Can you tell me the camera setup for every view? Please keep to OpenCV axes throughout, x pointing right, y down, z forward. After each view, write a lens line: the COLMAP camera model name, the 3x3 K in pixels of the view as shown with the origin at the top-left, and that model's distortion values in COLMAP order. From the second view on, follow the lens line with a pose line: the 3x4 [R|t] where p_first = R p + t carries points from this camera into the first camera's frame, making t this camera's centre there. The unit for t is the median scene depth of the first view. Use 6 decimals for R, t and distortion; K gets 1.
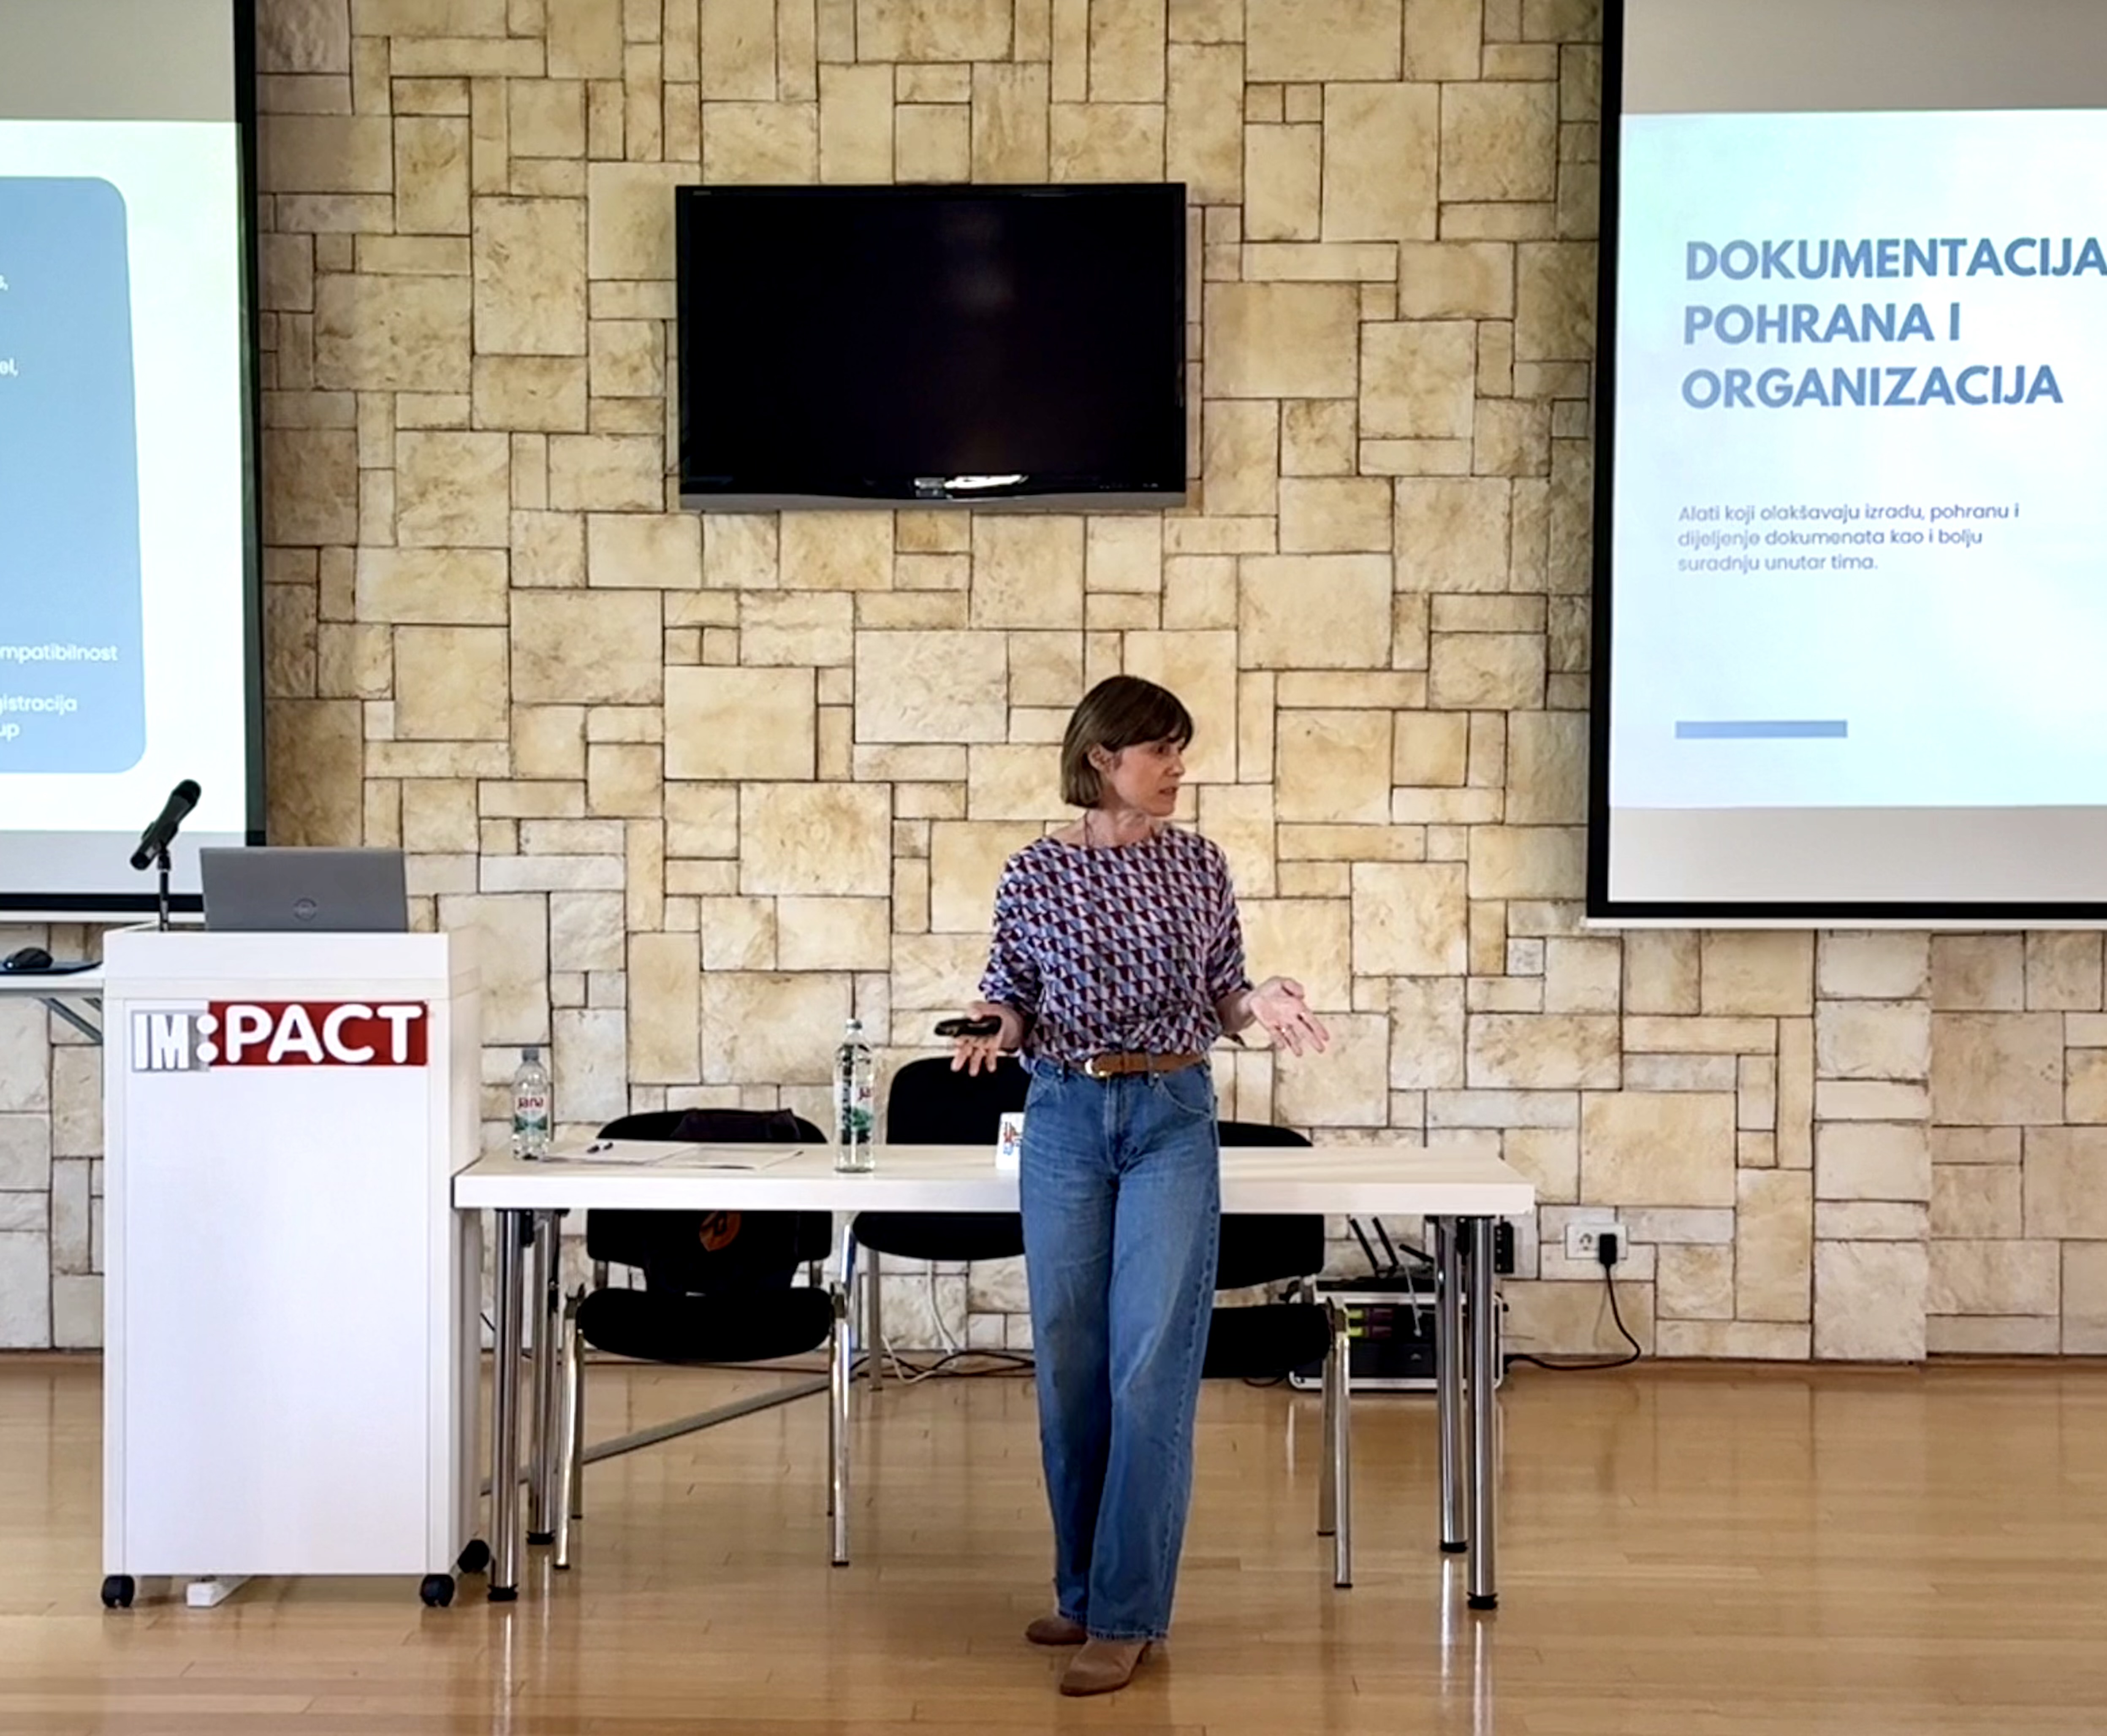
lens RADIAL K [[3283.6, 0, 979.1], [0, 3283.6, 912.7], [0, 0, 1]] dist [0.137911, -0.046926]
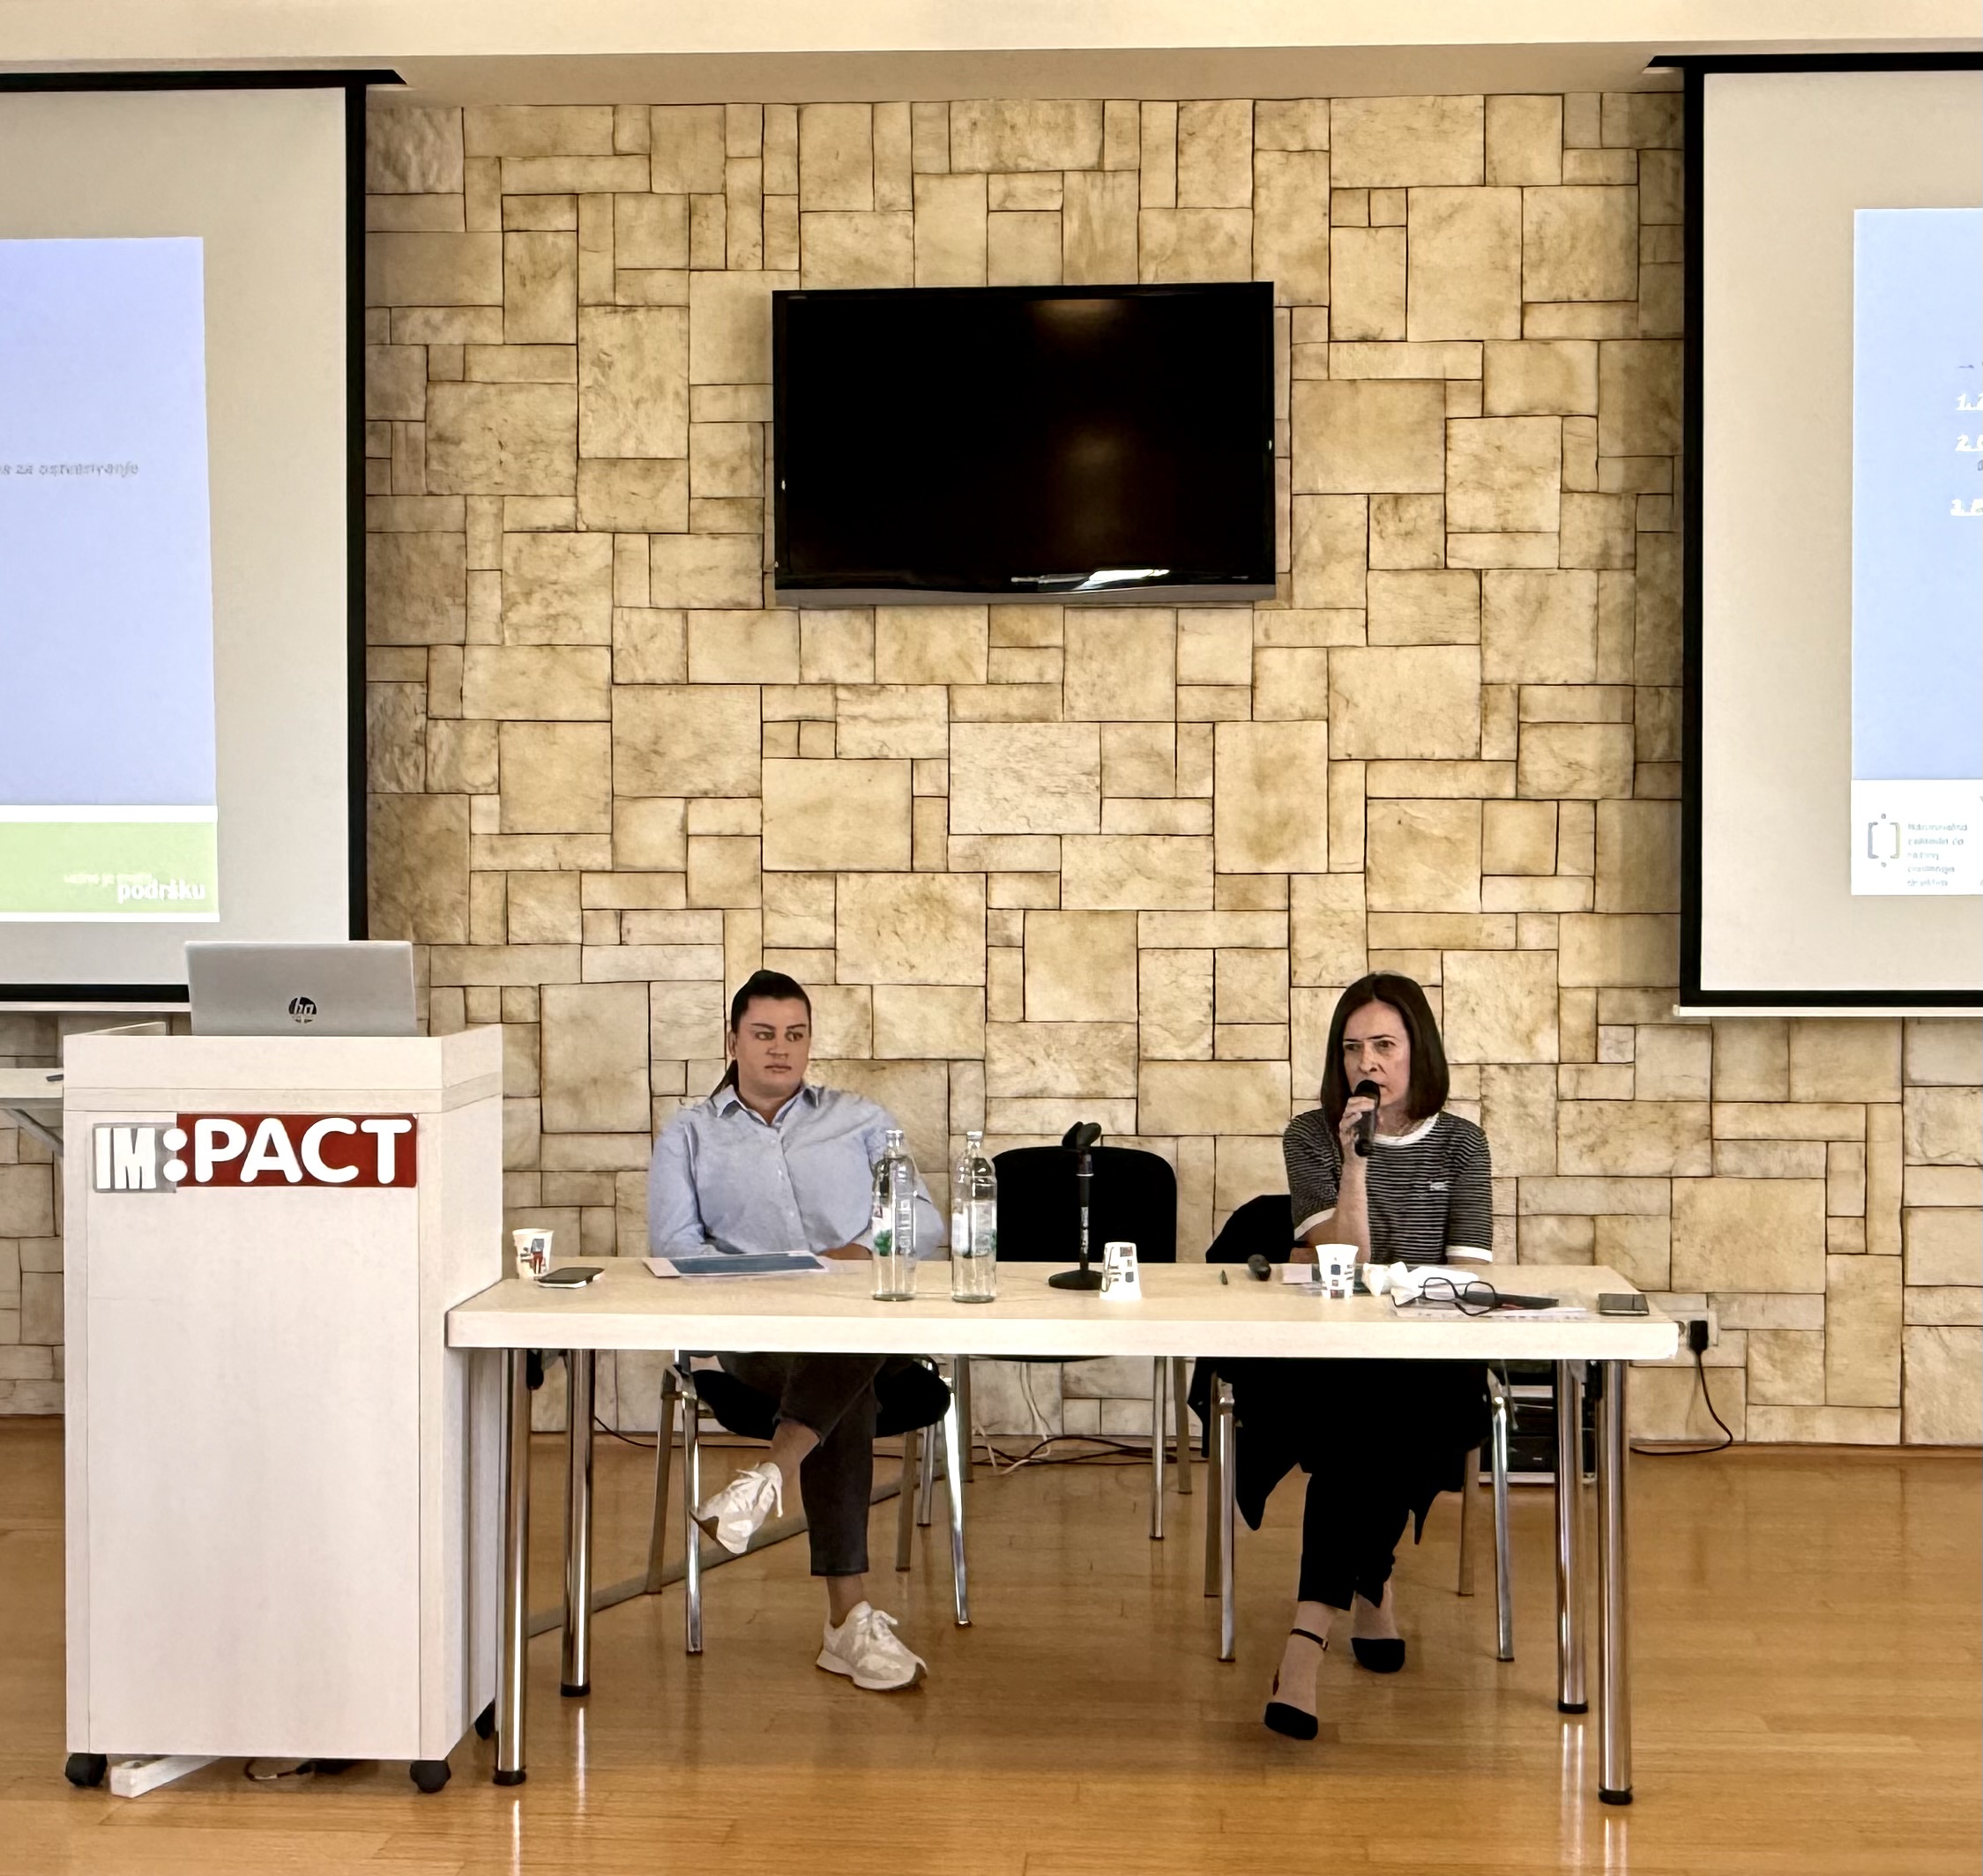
lens RADIAL K [[2470.3, 0, 1053.2], [0, 2470.3, 909.4], [0, 0, 1]] dist [0.009034, -0.045079]
pose [[0.999598, -0.002767, -0.028199, 0.015628], [0.001913, 0.999540, -0.030270, -0.005433], [0.028270, 0.030204, 0.999144, 0.242370]]
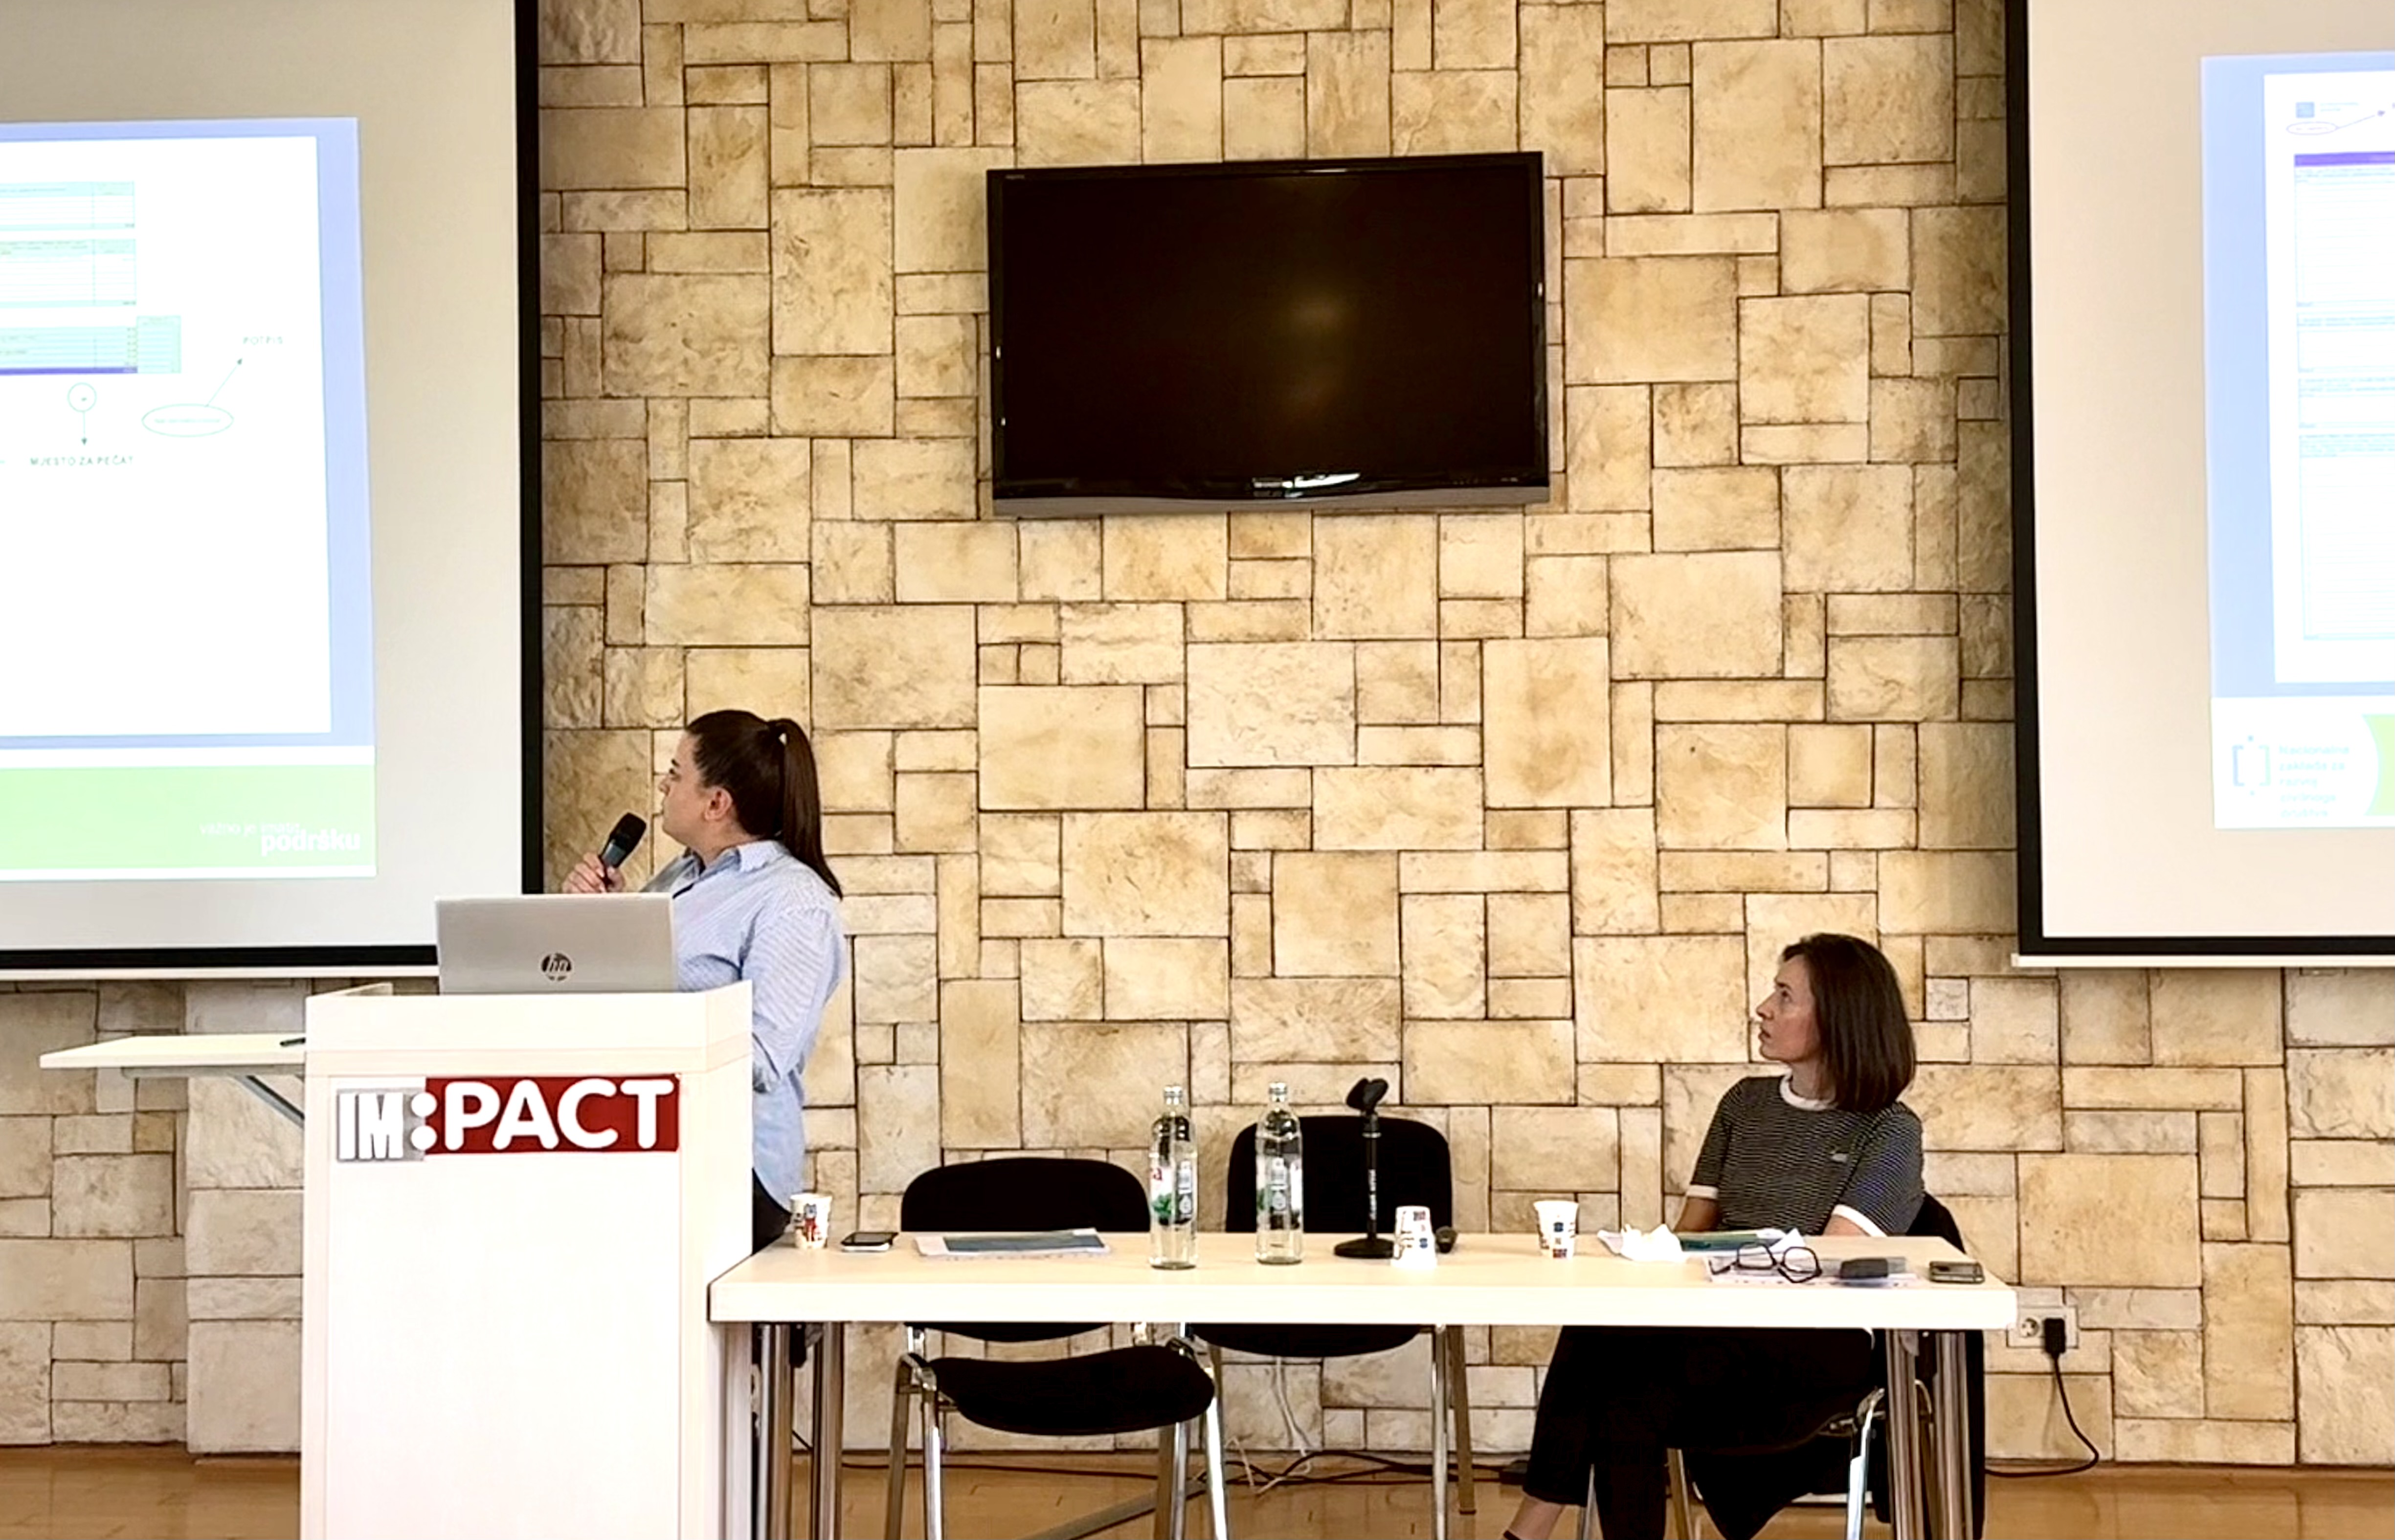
lens RADIAL K [[3129.1, 0, 1151.0], [0, 3129.1, 692.0], [0, 0, 1]] dist [0.158712, -0.230779]
pose [[0.998433, -0.015249, -0.053837, -0.000738], [0.010956, 0.996802, -0.079153, -0.004061], [0.054872, 0.078439, 0.995408, 0.136873]]
